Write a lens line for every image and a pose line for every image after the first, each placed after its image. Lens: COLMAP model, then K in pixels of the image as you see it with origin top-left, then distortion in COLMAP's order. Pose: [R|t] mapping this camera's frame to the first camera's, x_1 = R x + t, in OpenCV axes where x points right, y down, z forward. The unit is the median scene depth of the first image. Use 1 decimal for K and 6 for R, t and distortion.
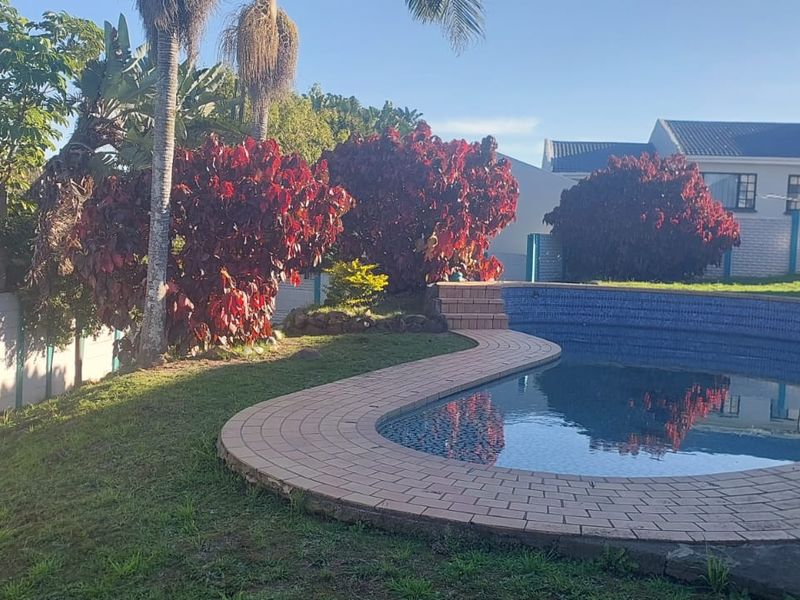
lens RADIAL K [[888.5, 0, 396.2], [0, 888.5, 301.2], [0, 0, 1]] dist [0.153757, -0.368032]
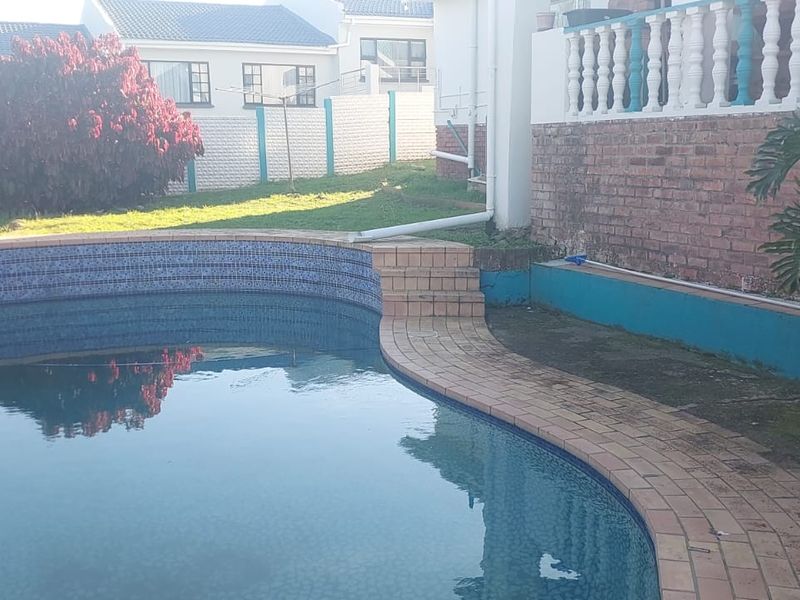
lens RADIAL K [[888.5, 0, 396.2], [0, 888.5, 301.2], [0, 0, 1]] dist [0.153757, -0.368032]
pose [[0.835161, -0.154468, 0.527869, 0.082487], [0.091610, 0.985413, 0.143419, -0.031280], [-0.542323, -0.071420, 0.837129, 0.229404]]
